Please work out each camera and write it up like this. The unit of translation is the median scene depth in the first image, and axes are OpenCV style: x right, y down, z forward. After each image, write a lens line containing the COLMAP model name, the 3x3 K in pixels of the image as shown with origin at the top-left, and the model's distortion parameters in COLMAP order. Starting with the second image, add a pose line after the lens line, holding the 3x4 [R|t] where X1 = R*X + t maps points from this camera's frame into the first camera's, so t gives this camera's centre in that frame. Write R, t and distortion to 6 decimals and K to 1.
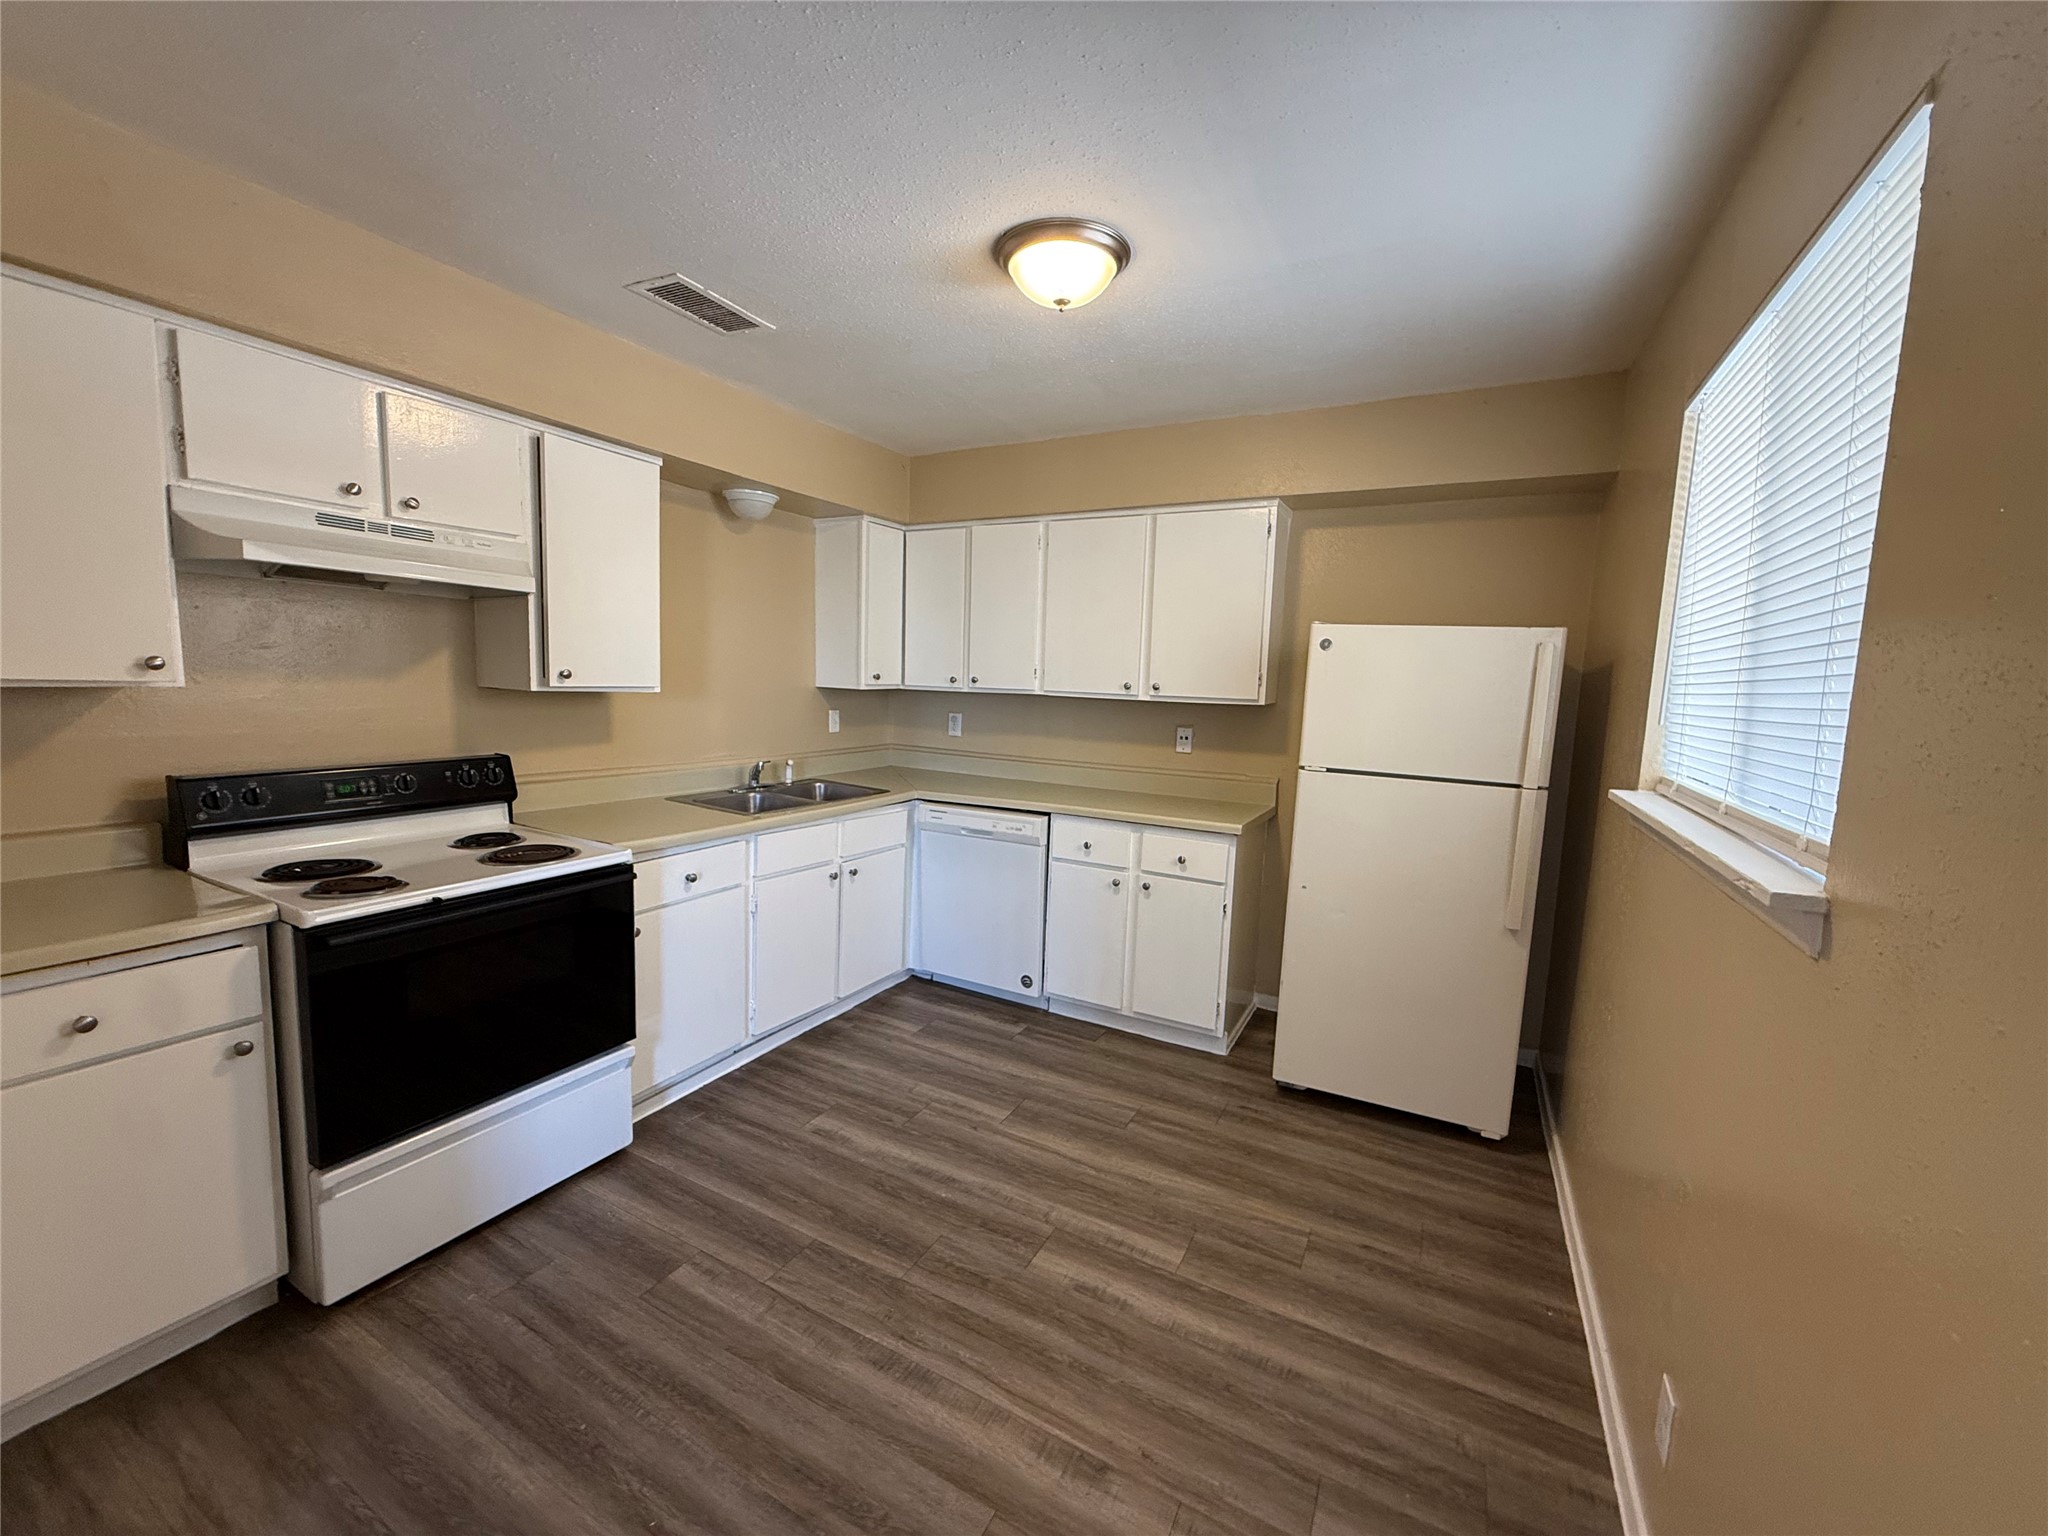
lens RADIAL K [[818.3, 0, 1016.8], [0, 818.3, 770.0], [0, 0, 1]] dist [-0.000974, 0.000604]
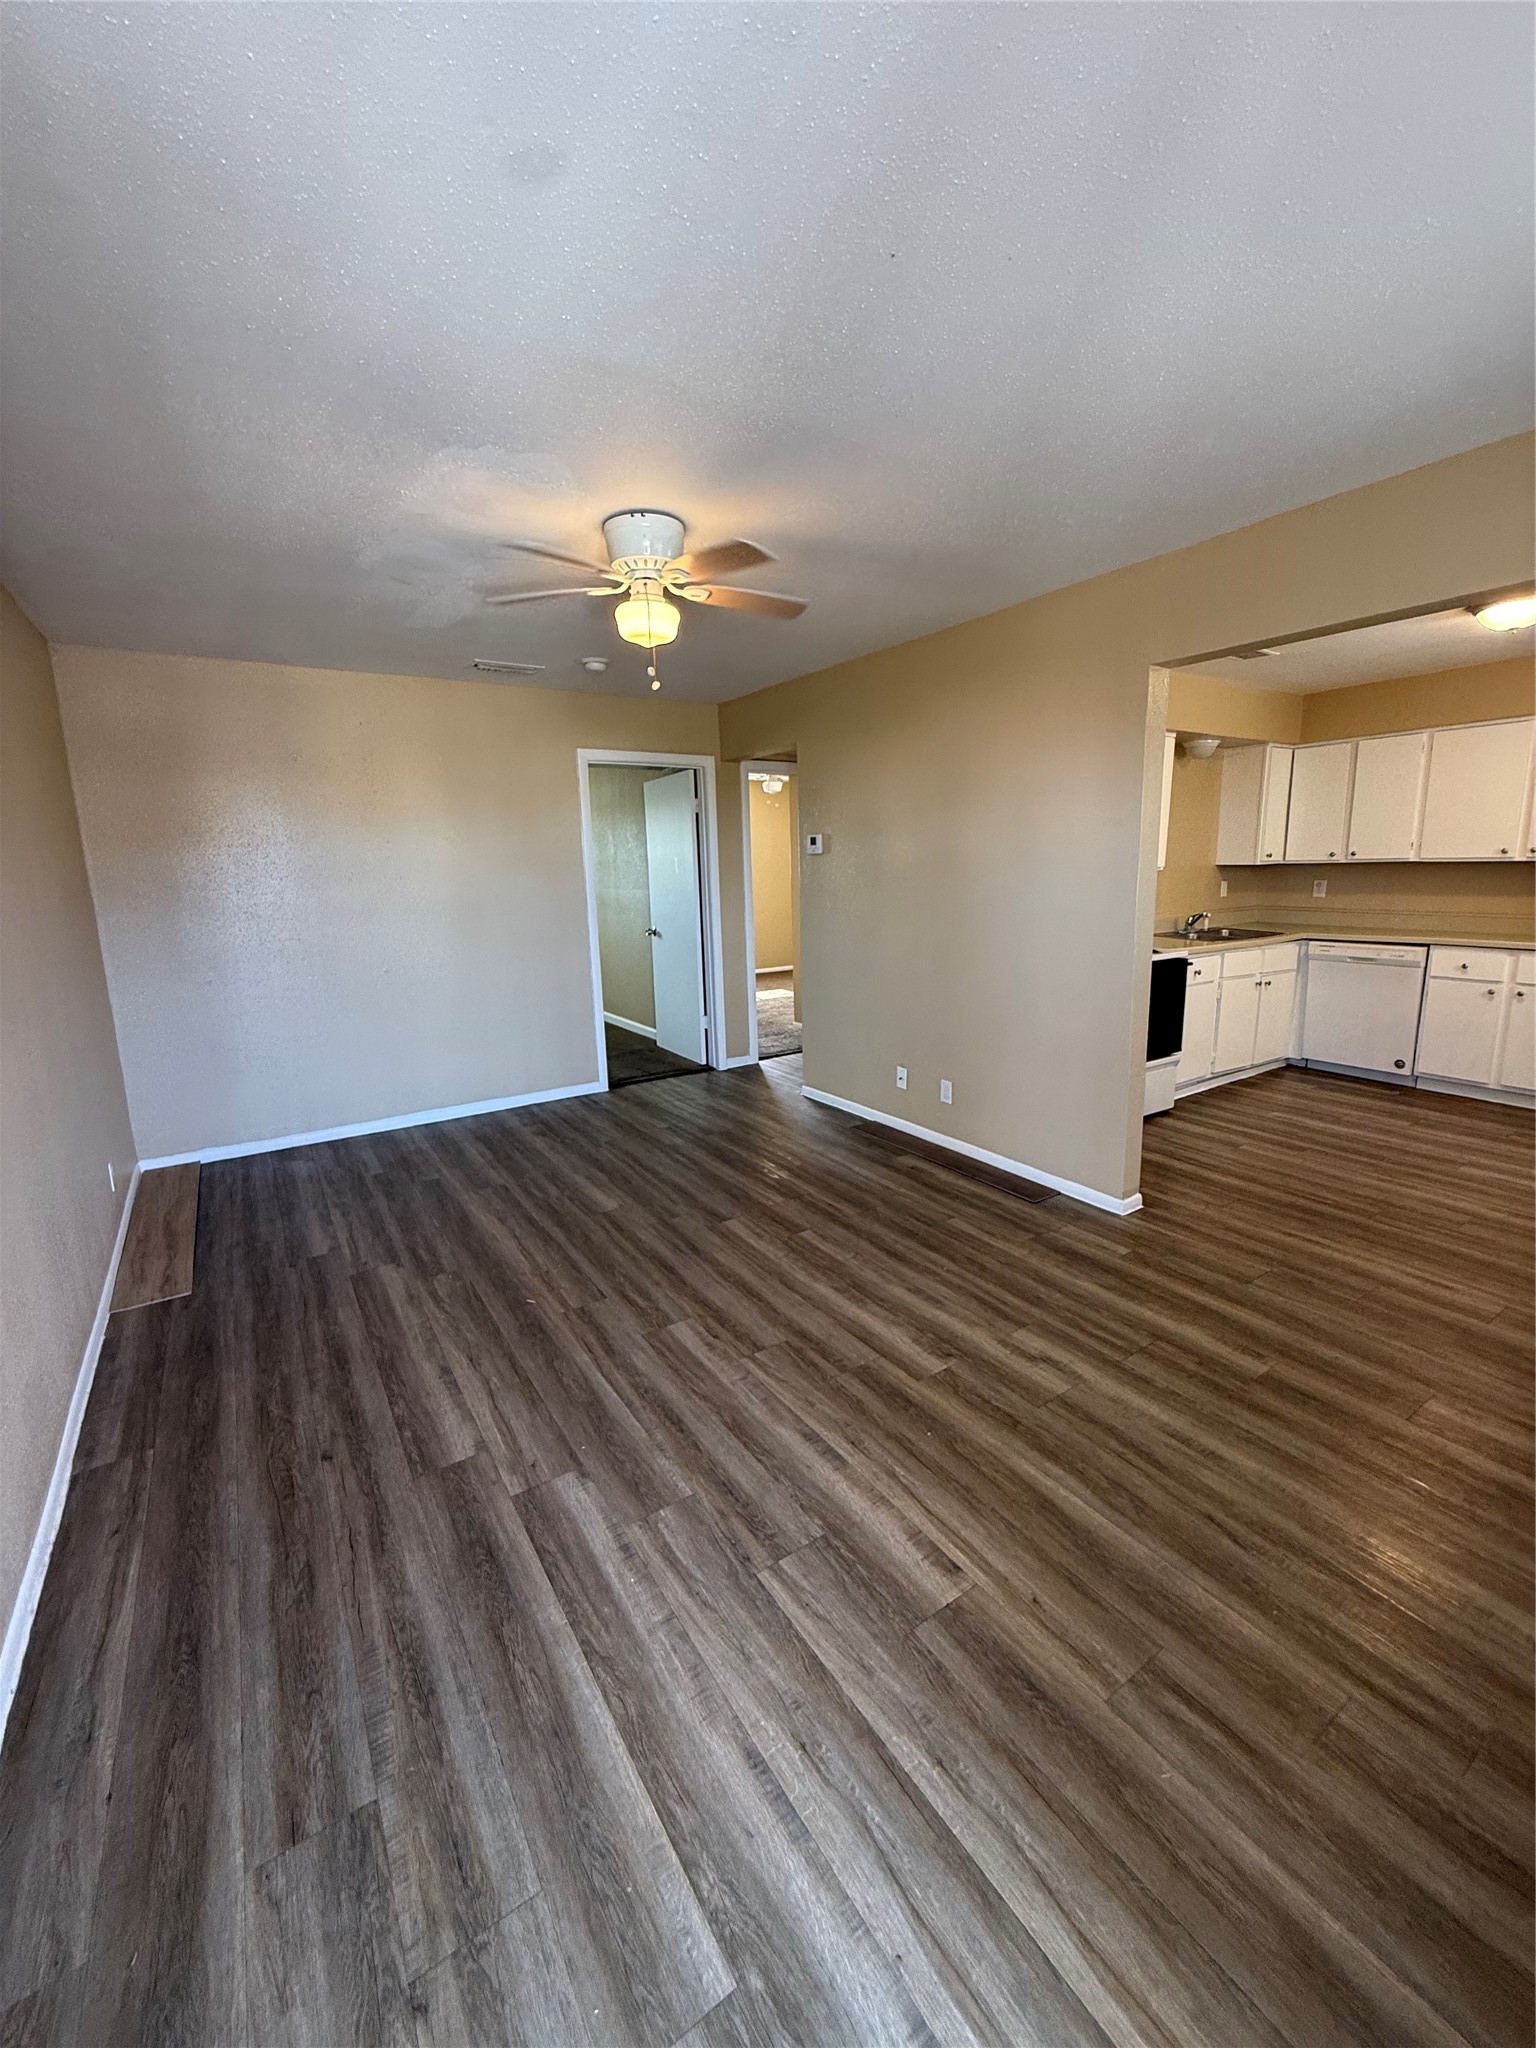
lens RADIAL K [[818.3, 0, 768.3], [0, 818.3, 1016.6], [0, 0, 1]] dist [-0.000974, 0.000604]
pose [[0.880654, 0.036675, -0.472338, -0.305979], [-0.007625, 0.997967, 0.063270, 0.100242], [0.473698, -0.052117, 0.879144, -0.825353]]
